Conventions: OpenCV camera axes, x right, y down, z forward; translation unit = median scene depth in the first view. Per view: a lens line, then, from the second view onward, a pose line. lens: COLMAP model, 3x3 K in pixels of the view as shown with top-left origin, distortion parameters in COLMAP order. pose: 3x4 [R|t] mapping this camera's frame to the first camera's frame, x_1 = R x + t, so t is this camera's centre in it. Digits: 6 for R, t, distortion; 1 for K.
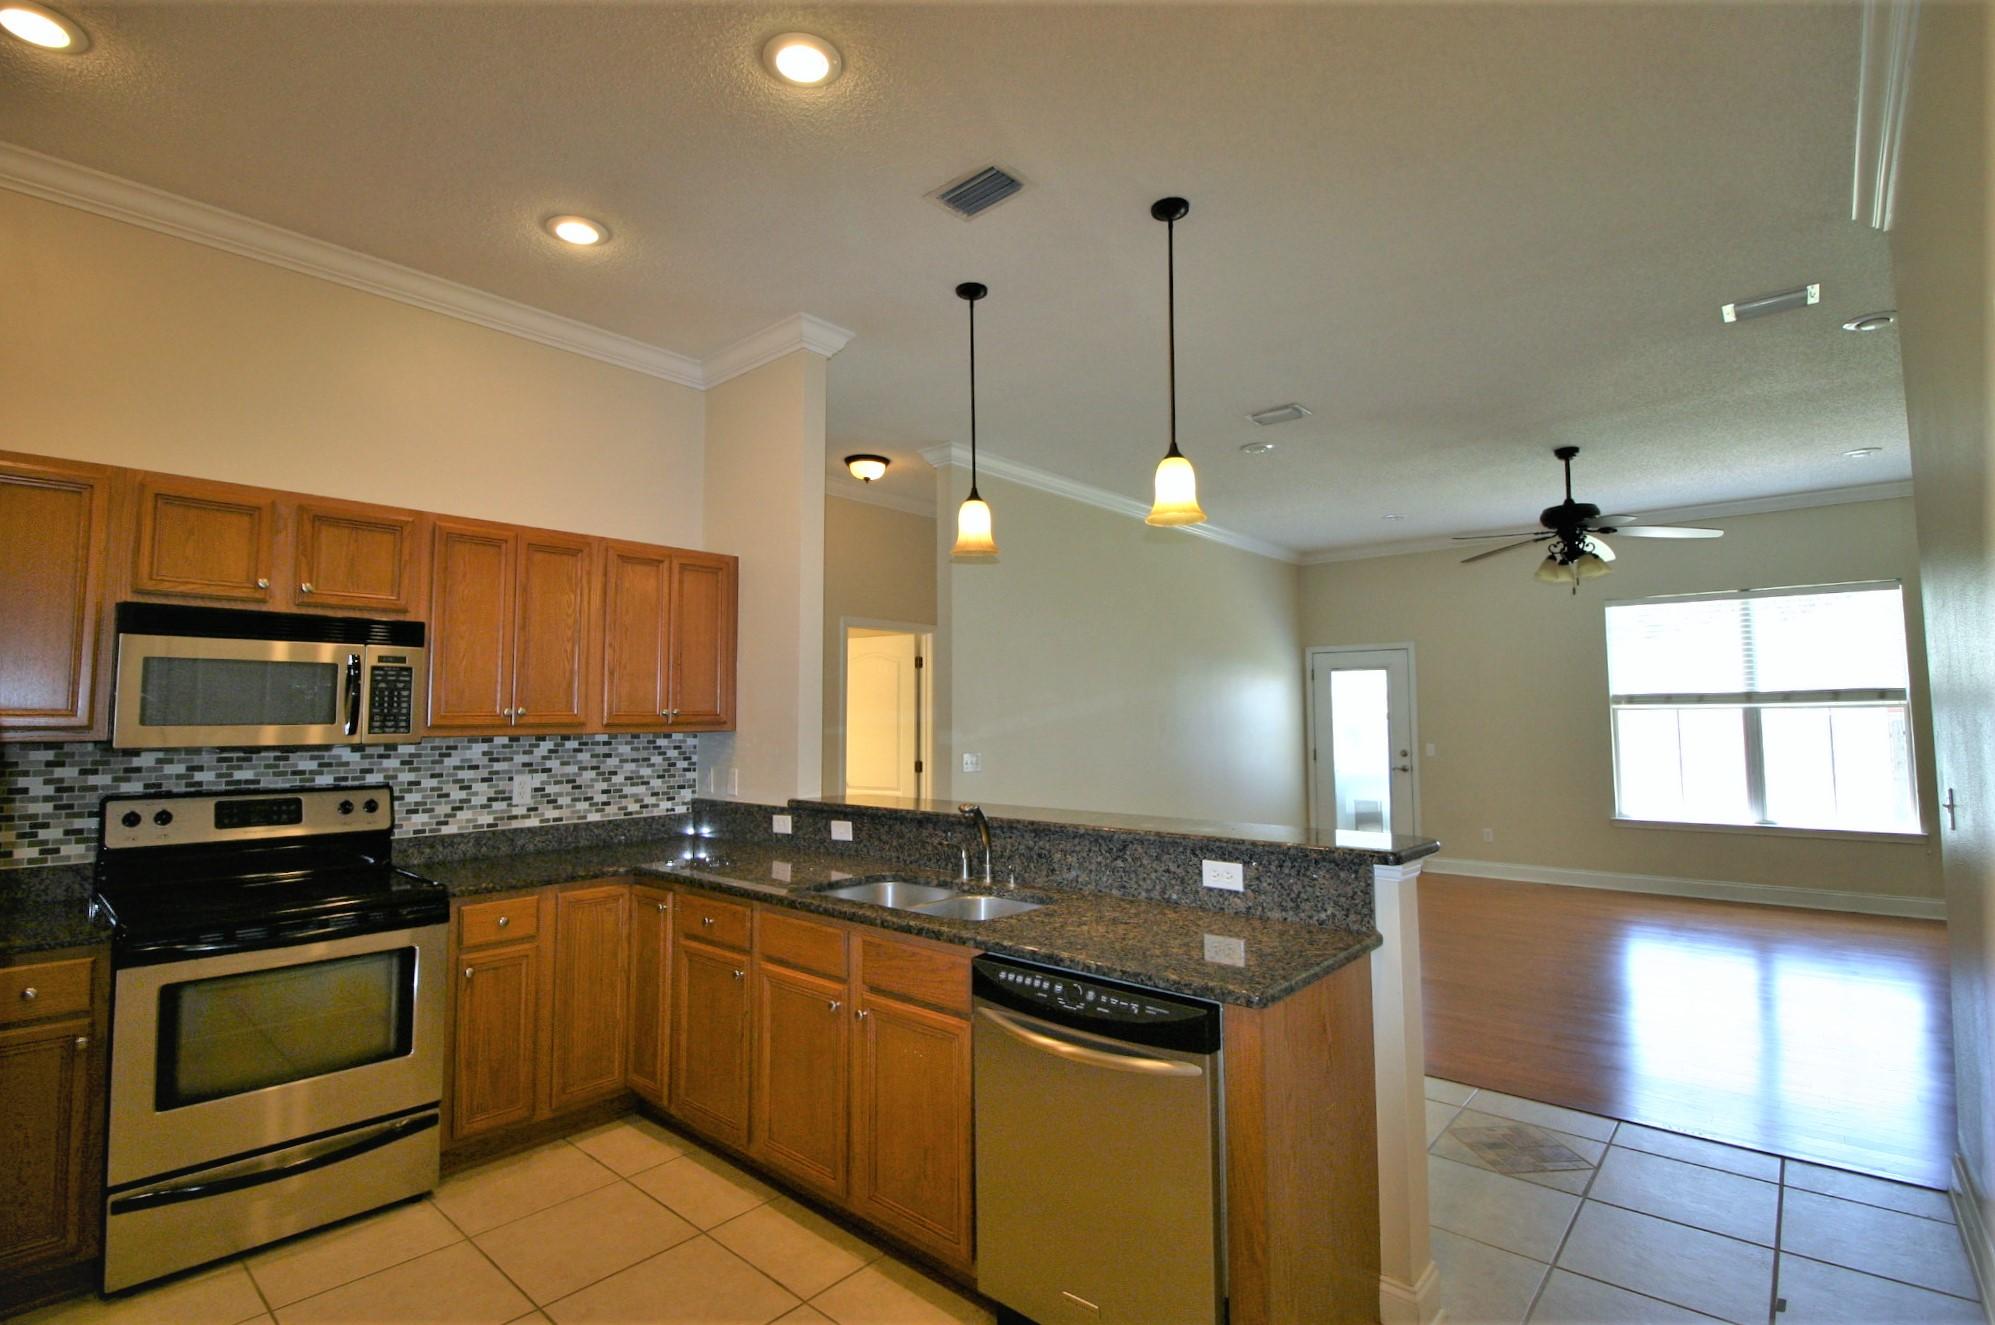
lens RADIAL K [[930.3, 0, 986.0], [0, 930.3, 651.2], [0, 0, 1]] dist [0.003882, -0.013718]
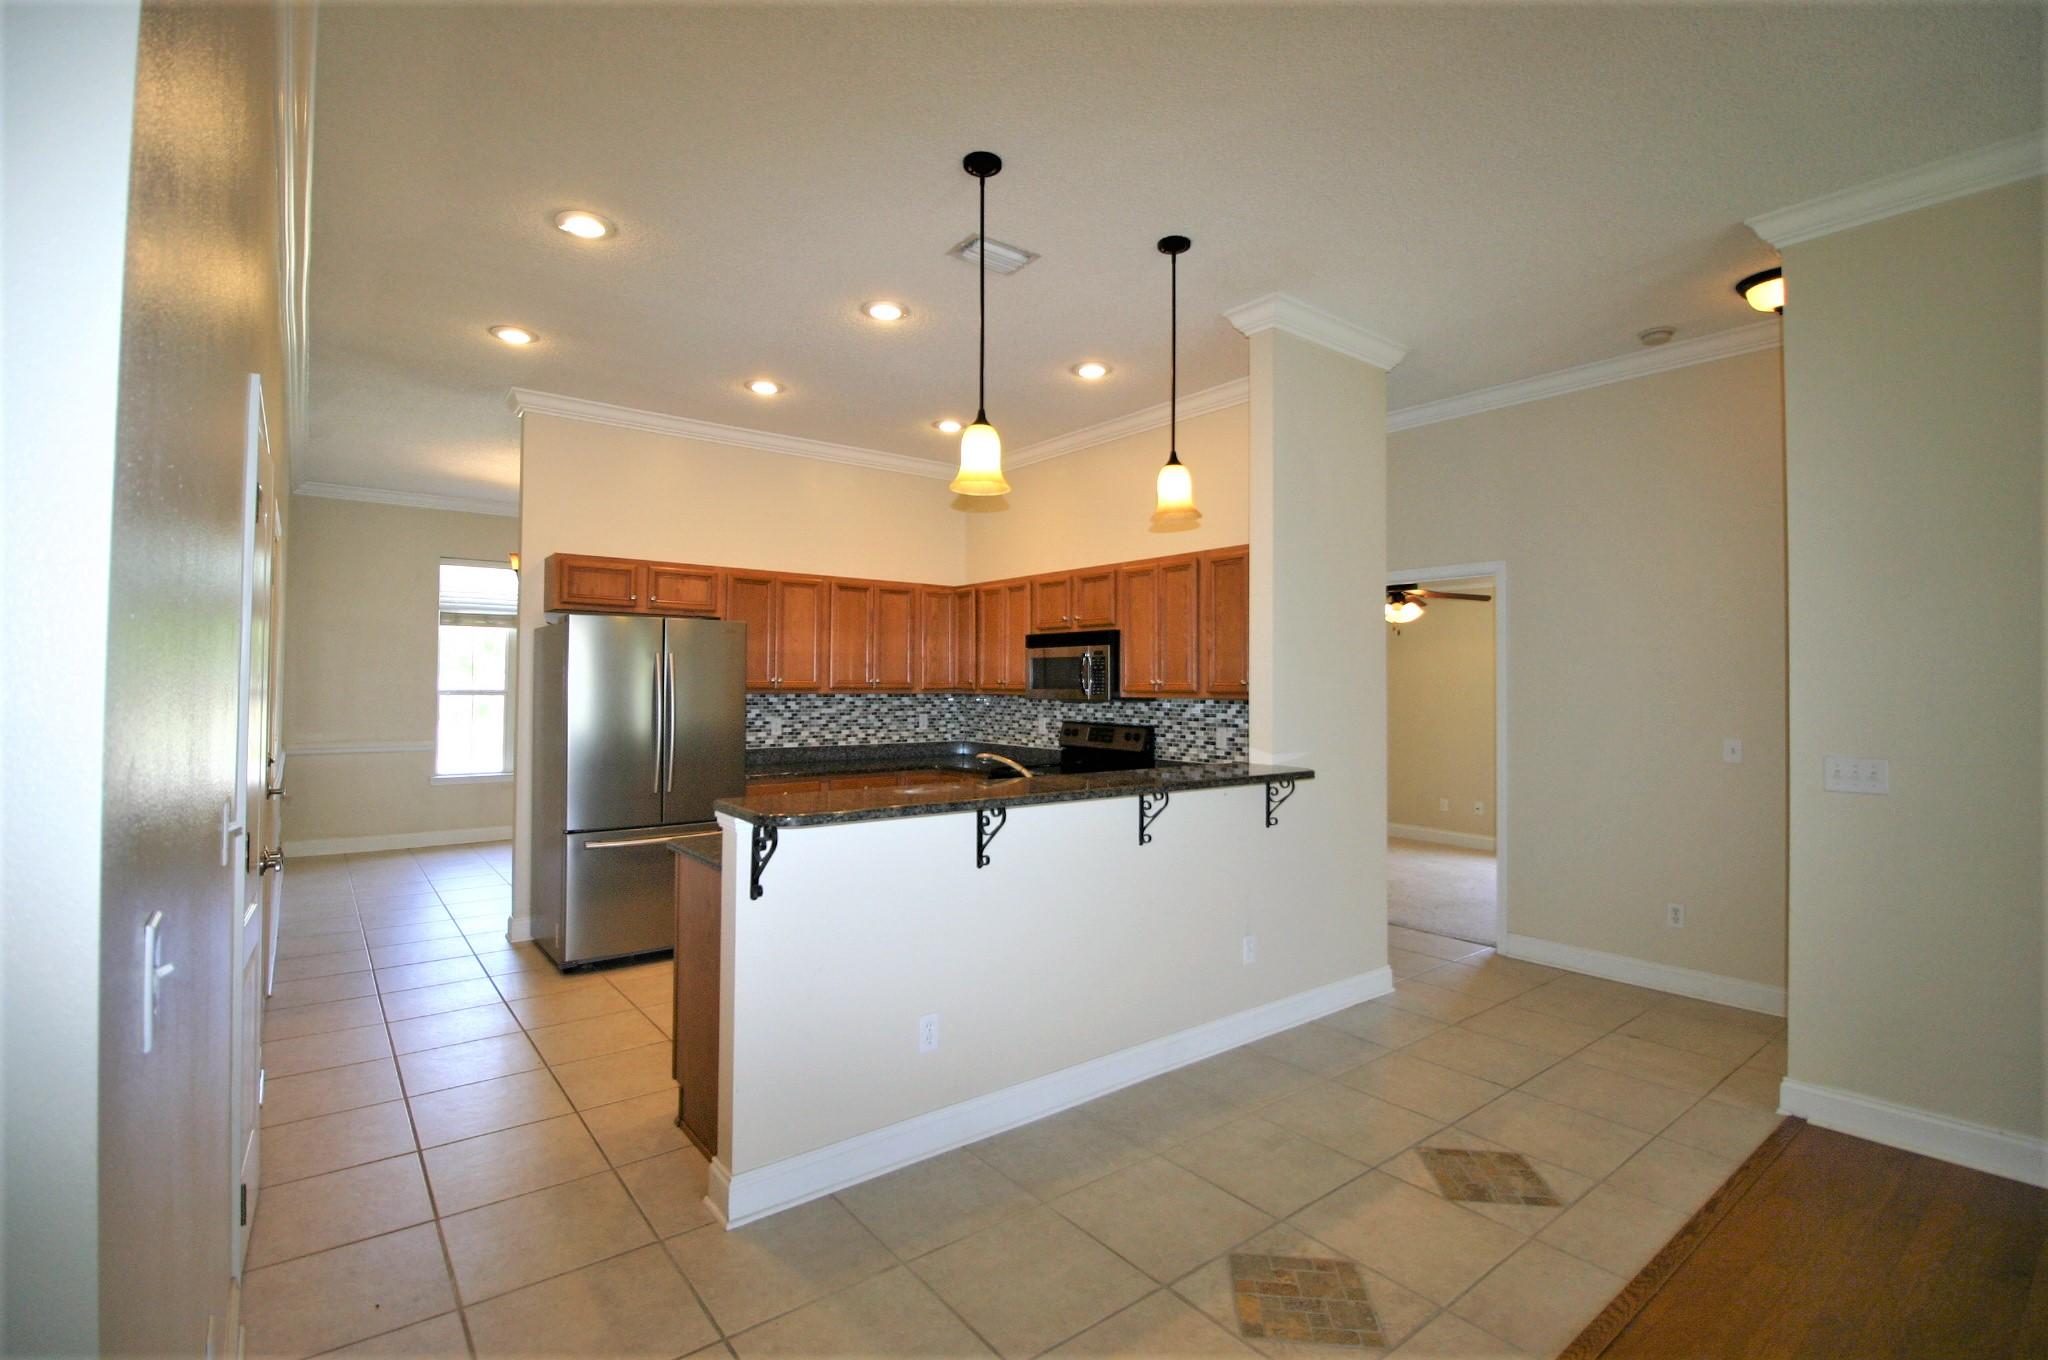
lens RADIAL K [[930.8, 0, 1018.2], [0, 930.8, 666.1], [0, 0, 1]] dist [-0.000543, -0.012574]
pose [[-0.182730, -0.016158, -0.983030, 0.929937], [0.066488, 0.997373, -0.028753, 0.061402], [0.980912, -0.070614, -0.181175, 0.964722]]
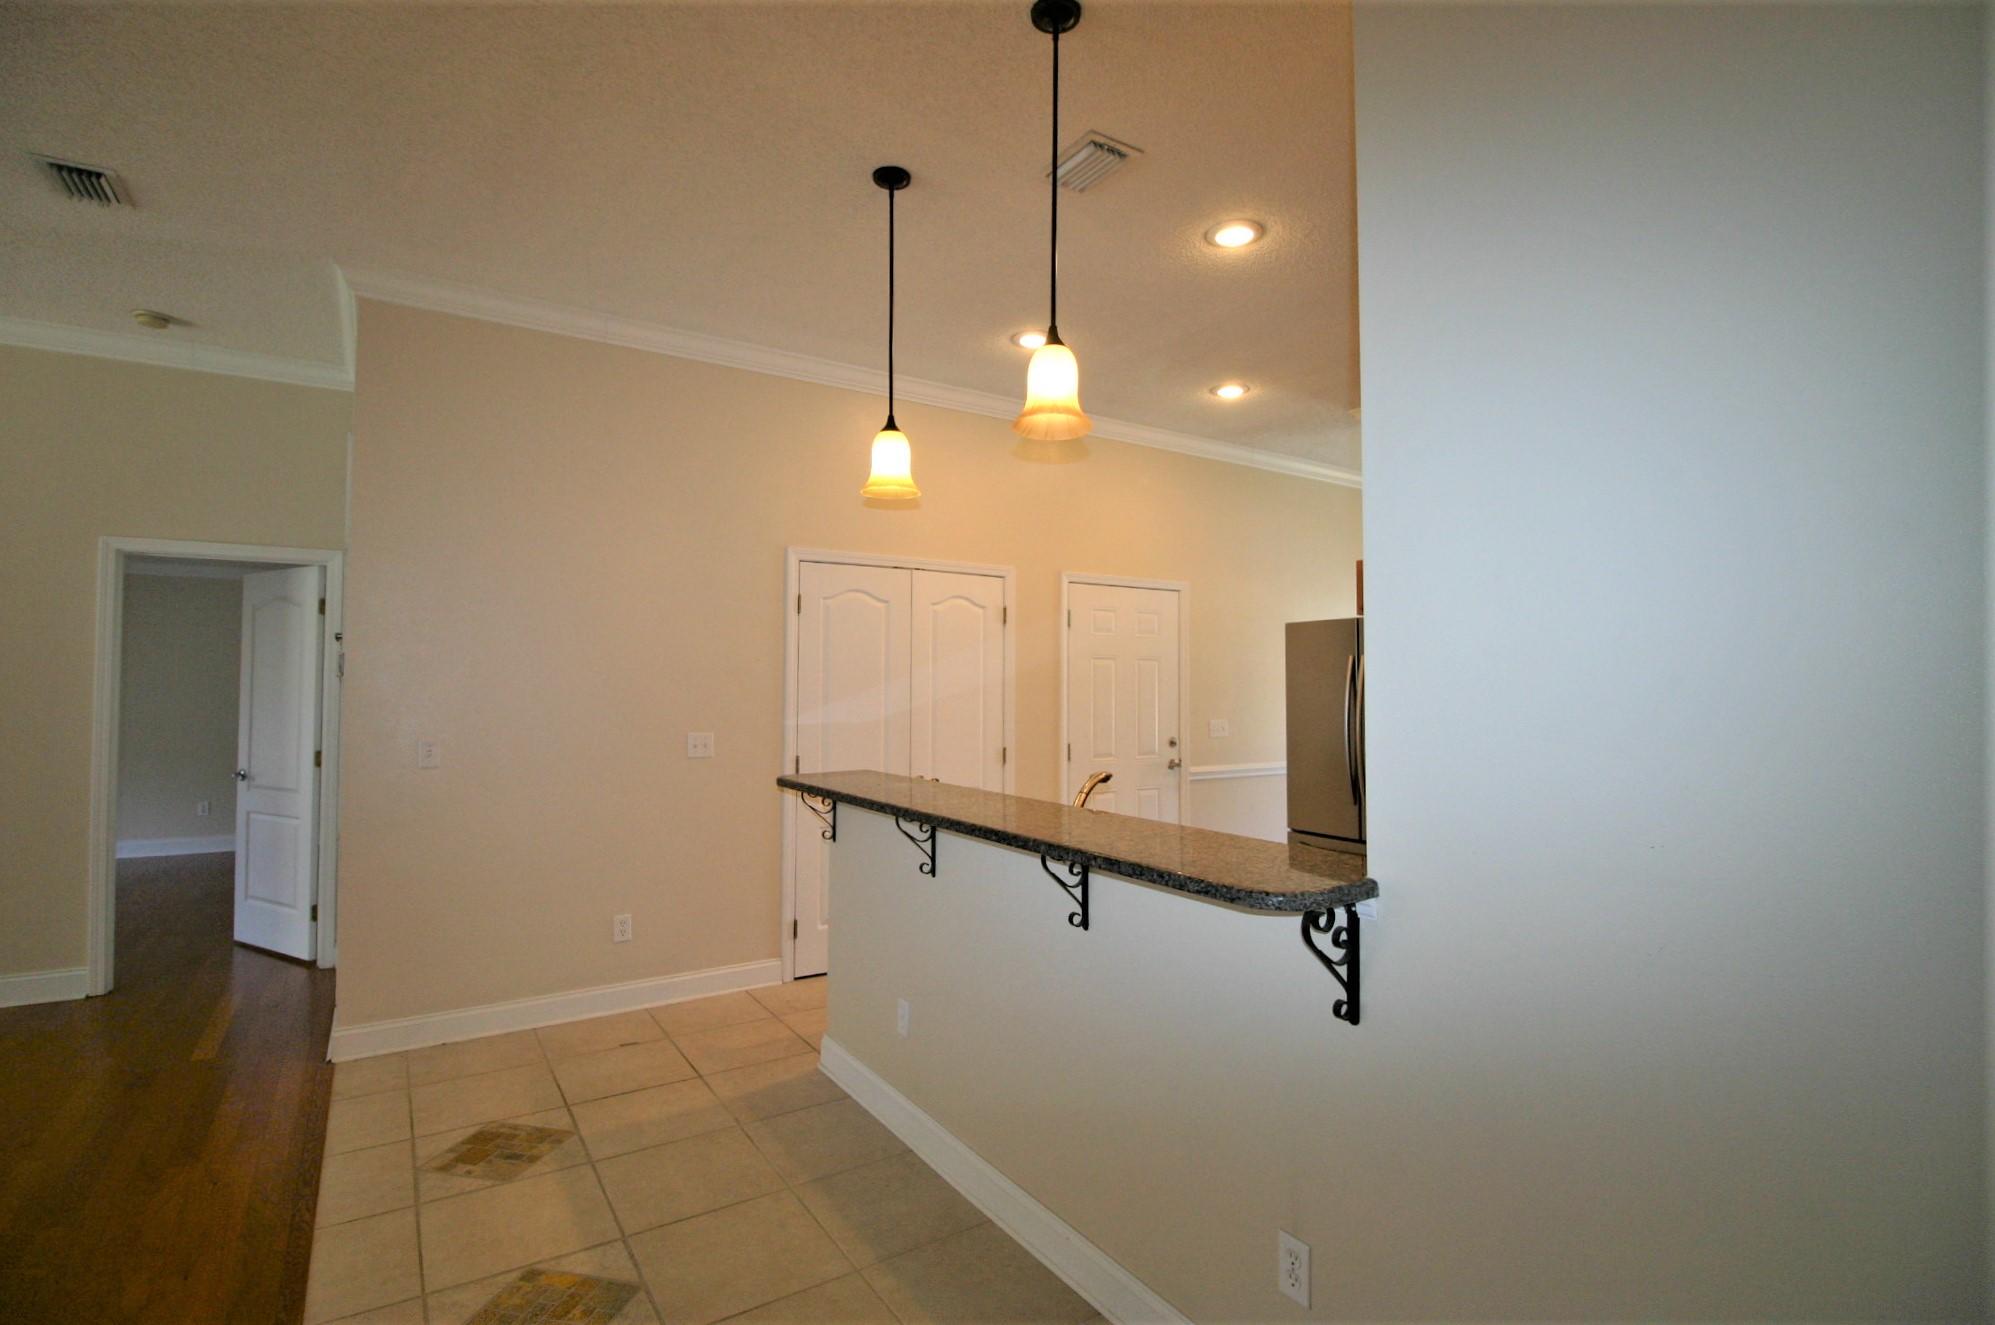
lens RADIAL K [[932.5, 0, 1010.3], [0, 932.5, 653.5], [0, 0, 1]] dist [0.002367, -0.014336]
pose [[-0.963681, 0.014333, 0.266672, -0.156961], [-0.016193, 0.993585, -0.111918, 0.110498], [-0.266566, -0.112172, -0.957267, 1.539298]]
